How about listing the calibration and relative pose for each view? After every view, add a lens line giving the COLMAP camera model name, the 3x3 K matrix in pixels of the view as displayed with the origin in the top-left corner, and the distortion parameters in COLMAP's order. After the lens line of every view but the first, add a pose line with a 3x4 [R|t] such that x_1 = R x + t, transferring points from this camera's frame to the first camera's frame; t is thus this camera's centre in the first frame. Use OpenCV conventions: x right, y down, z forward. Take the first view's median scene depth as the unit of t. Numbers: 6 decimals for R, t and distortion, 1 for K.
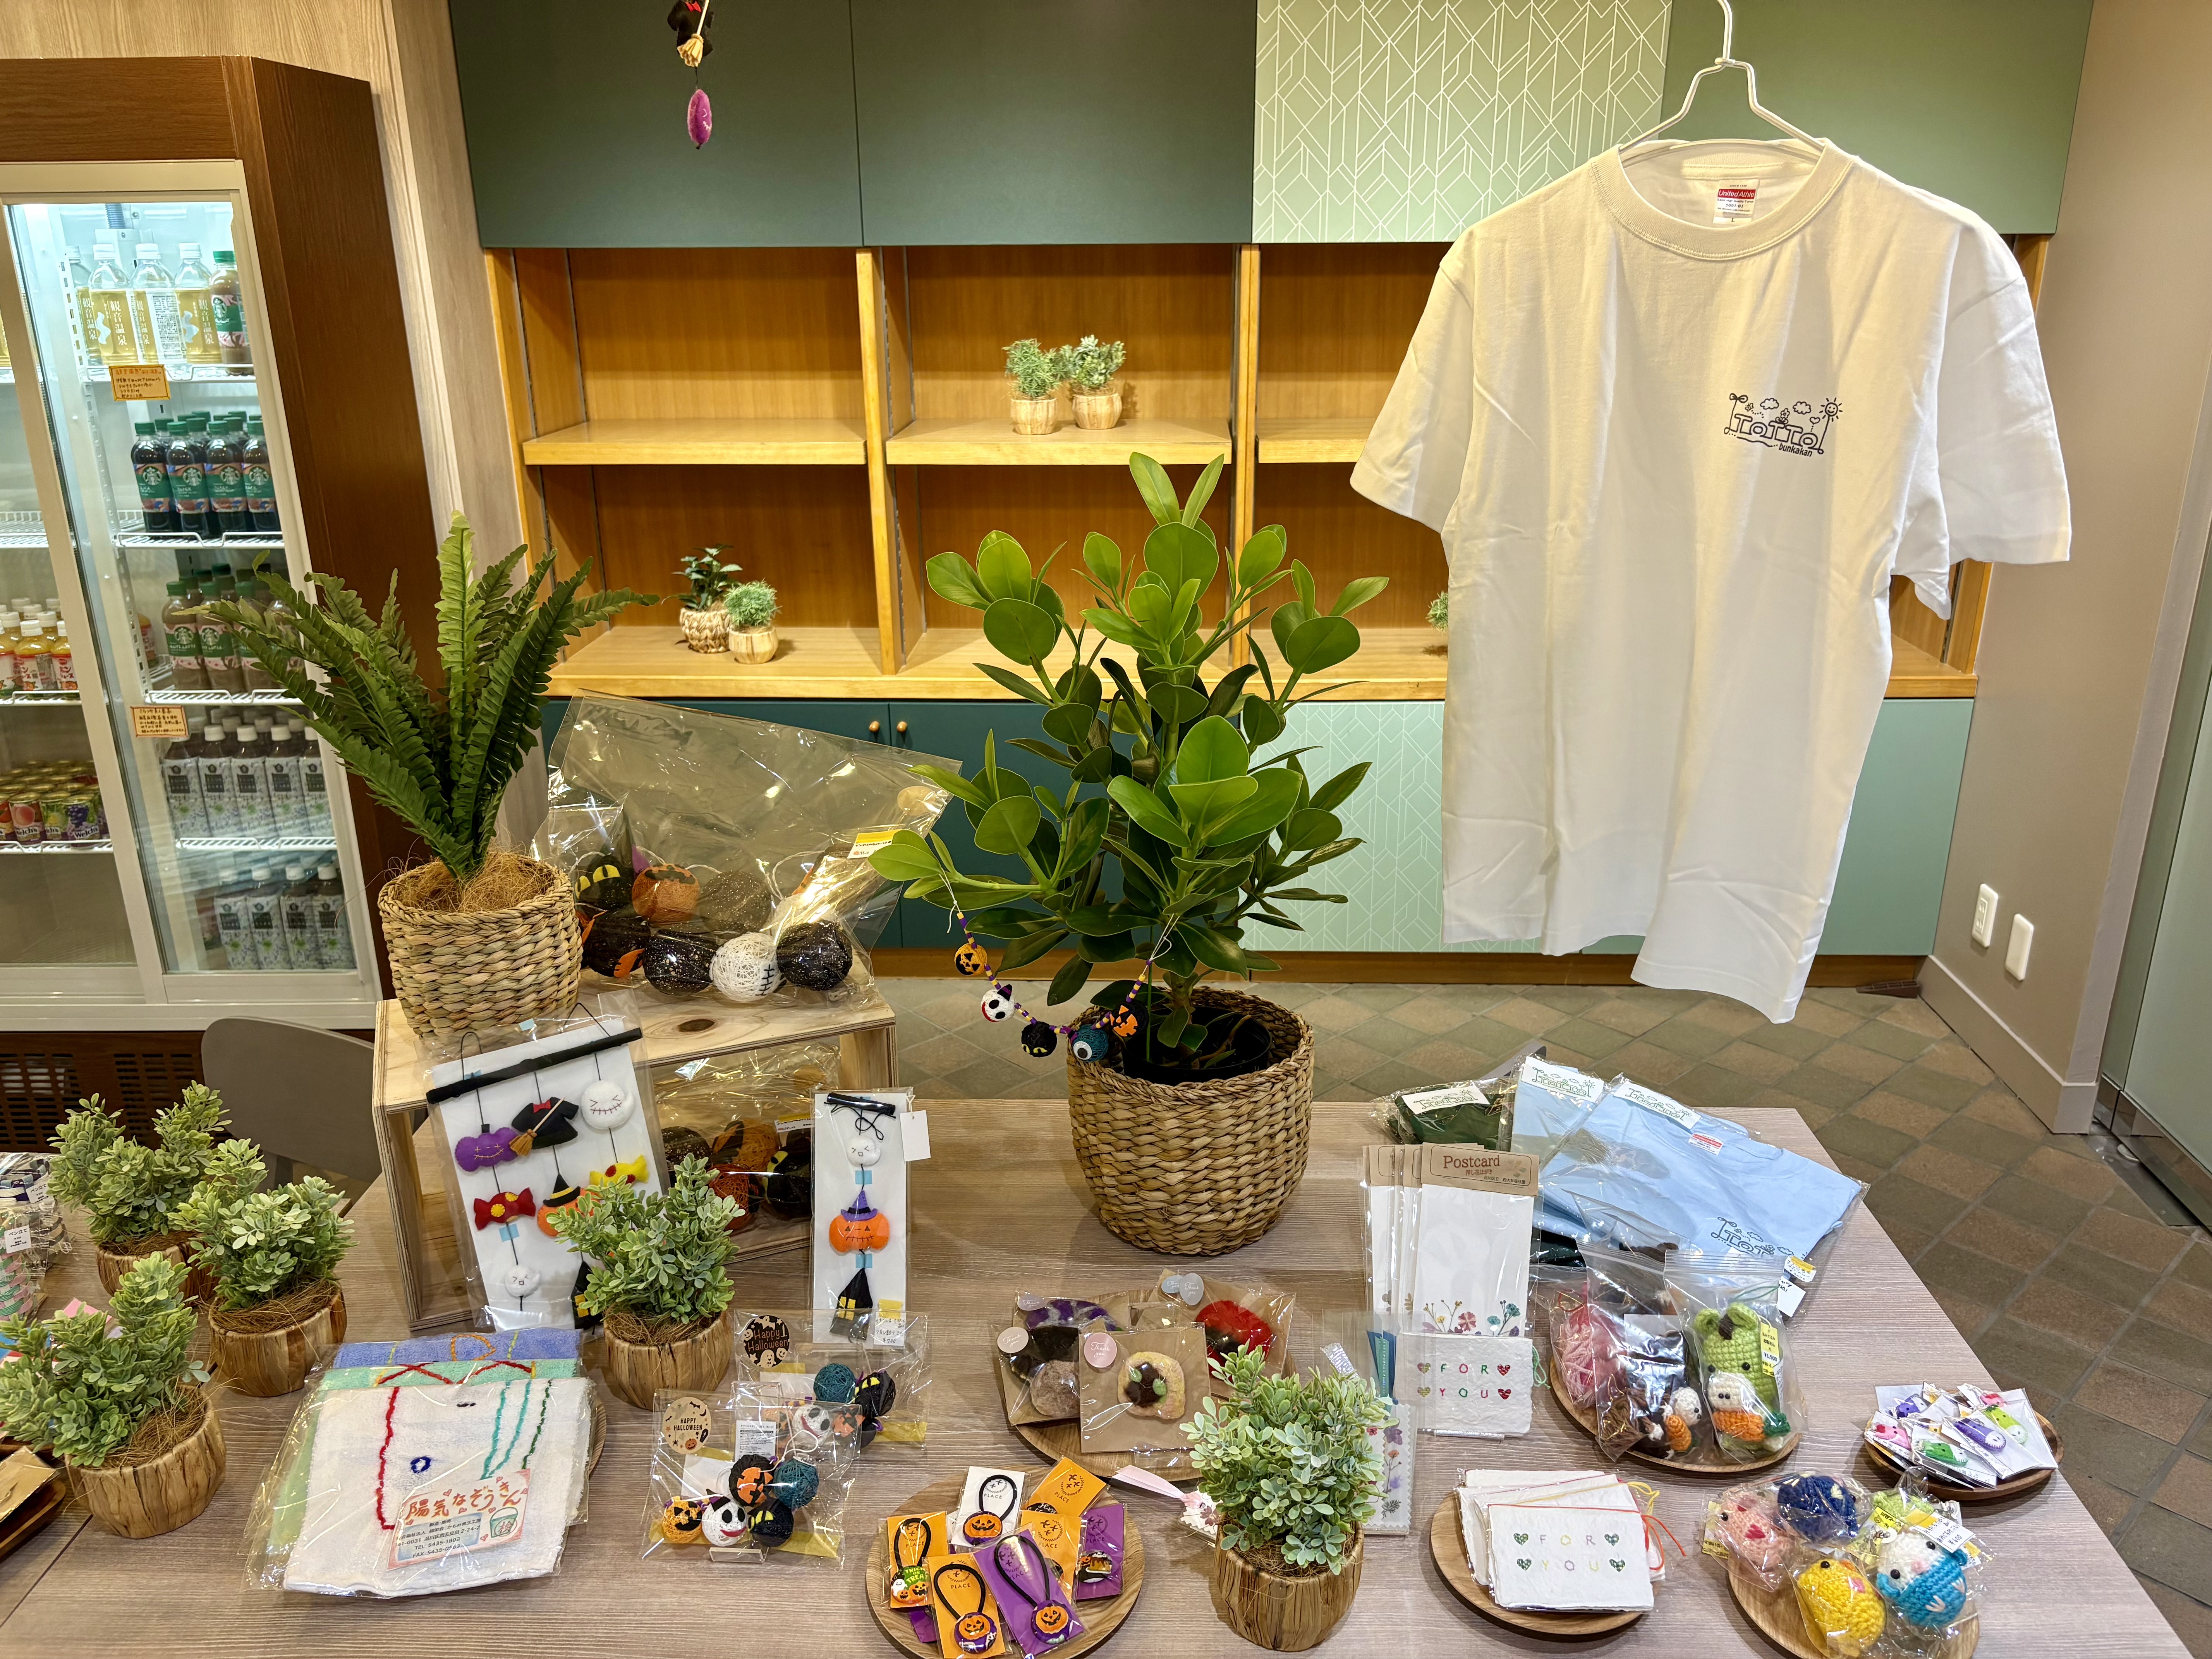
lens RADIAL K [[1609.2, 0, 1106.0], [0, 1609.2, 829.5], [0, 0, 1]] dist [0.029479, -0.032547]
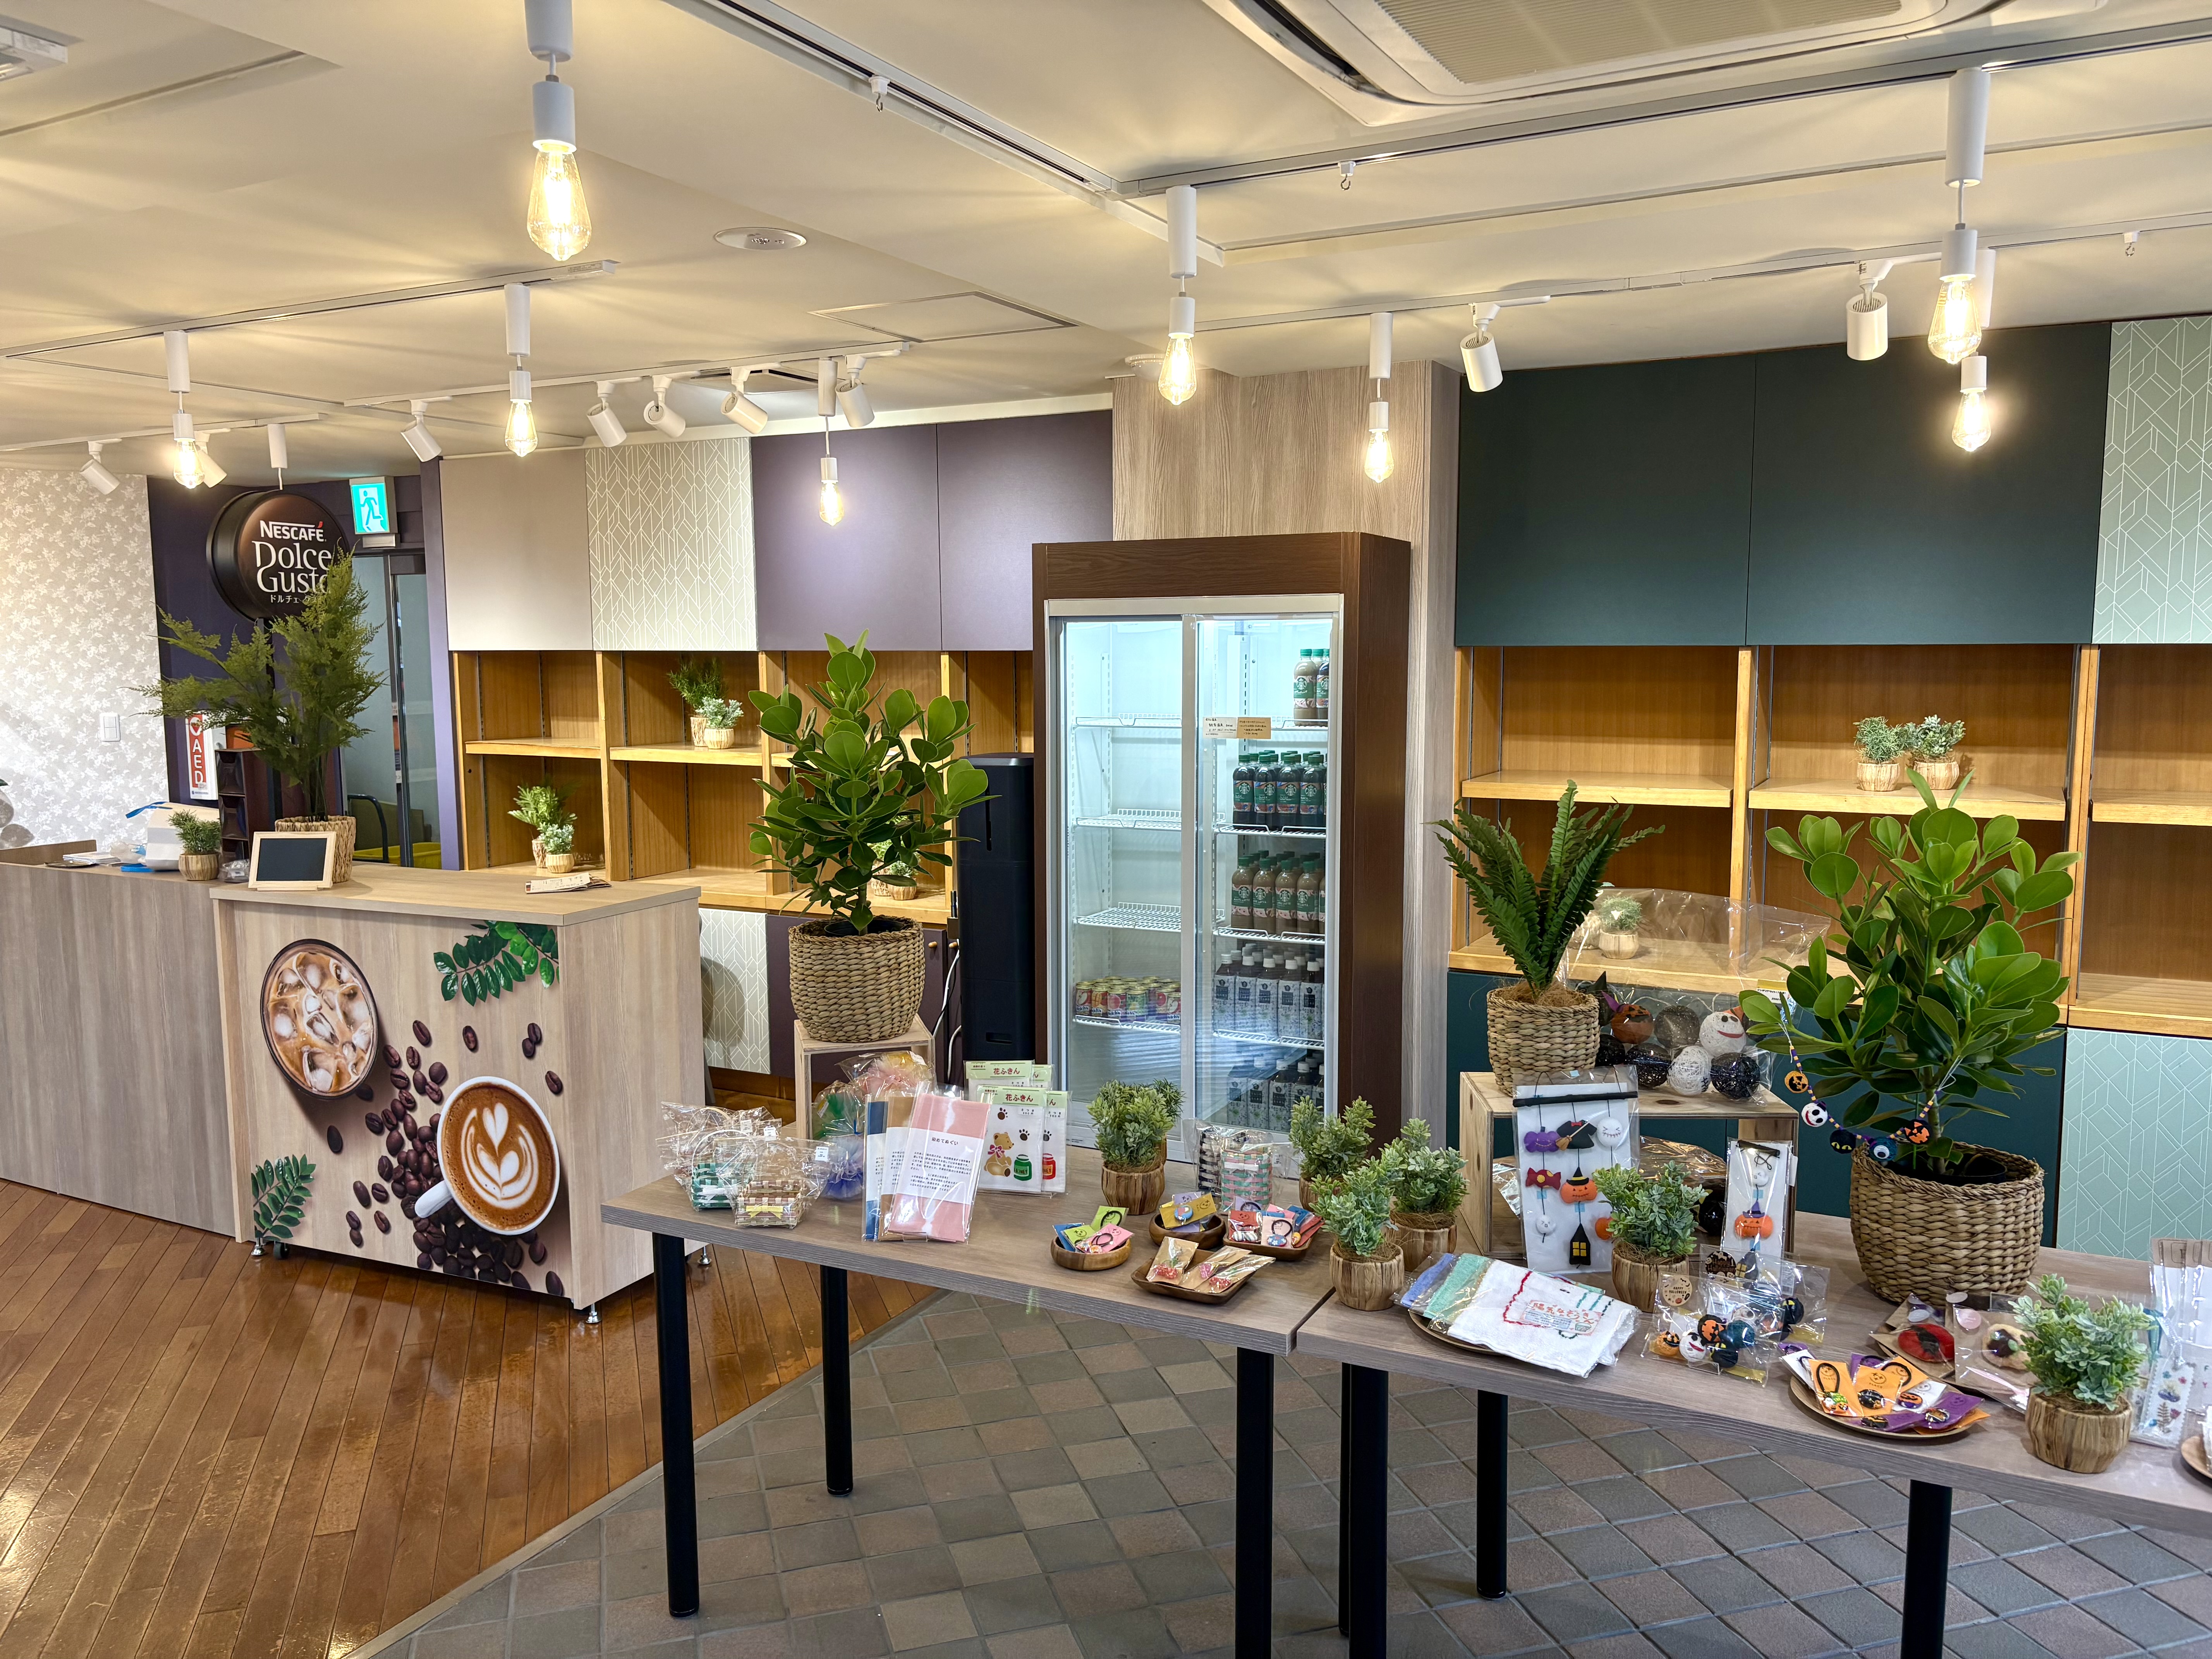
lens RADIAL K [[1609.2, 0, 1106.0], [0, 1609.2, 829.5], [0, 0, 1]] dist [0.029479, -0.032547]
pose [[0.894452, 0.052618, -0.444057, -0.024789], [-0.154371, 0.968335, -0.196204, 0.128820], [0.419673, 0.244045, 0.874252, -0.350509]]
